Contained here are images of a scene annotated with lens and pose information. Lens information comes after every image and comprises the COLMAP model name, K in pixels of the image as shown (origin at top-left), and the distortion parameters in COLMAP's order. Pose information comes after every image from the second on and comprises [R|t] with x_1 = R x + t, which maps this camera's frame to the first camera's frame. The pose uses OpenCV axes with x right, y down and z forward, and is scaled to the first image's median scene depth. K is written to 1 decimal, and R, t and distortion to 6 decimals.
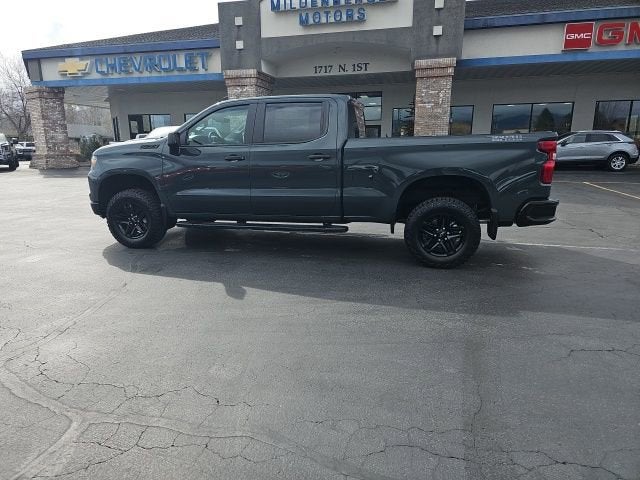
lens RADIAL K [[417.5, 0, 311.4], [0, 417.5, 246.0], [0, 0, 1]] dist [0.056695, -0.045192]
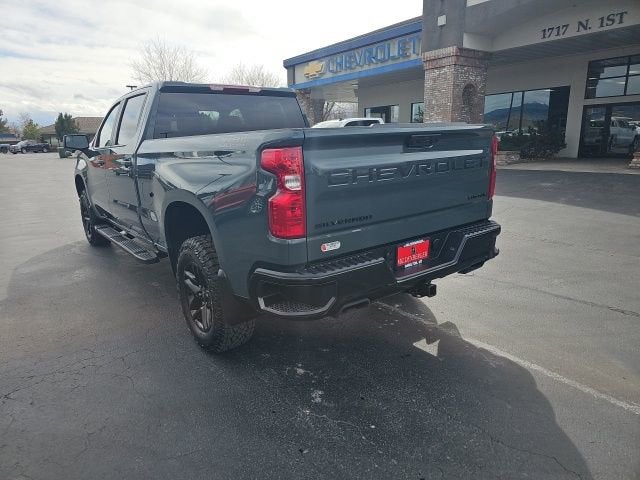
lens RADIAL K [[417.5, 0, 312.5], [0, 417.5, 237.4], [0, 0, 1]] dist [0.056695, -0.045192]
pose [[0.782337, 0.128138, -0.609532, 0.220279], [-0.123328, 0.991103, 0.050061, -0.044498], [0.610524, 0.036008, 0.791179, 0.166282]]
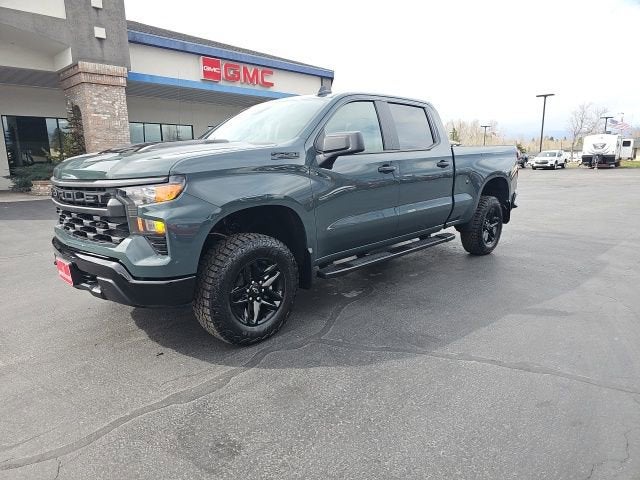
lens RADIAL K [[417.6, 0, 309.8], [0, 417.6, 244.3], [0, 0, 1]] dist [0.057685, -0.043221]
pose [[0.511452, -0.171946, 0.841933, -0.273710], [0.213533, 0.974475, 0.069299, -0.046935], [-0.832358, 0.144337, 0.535114, 0.214727]]
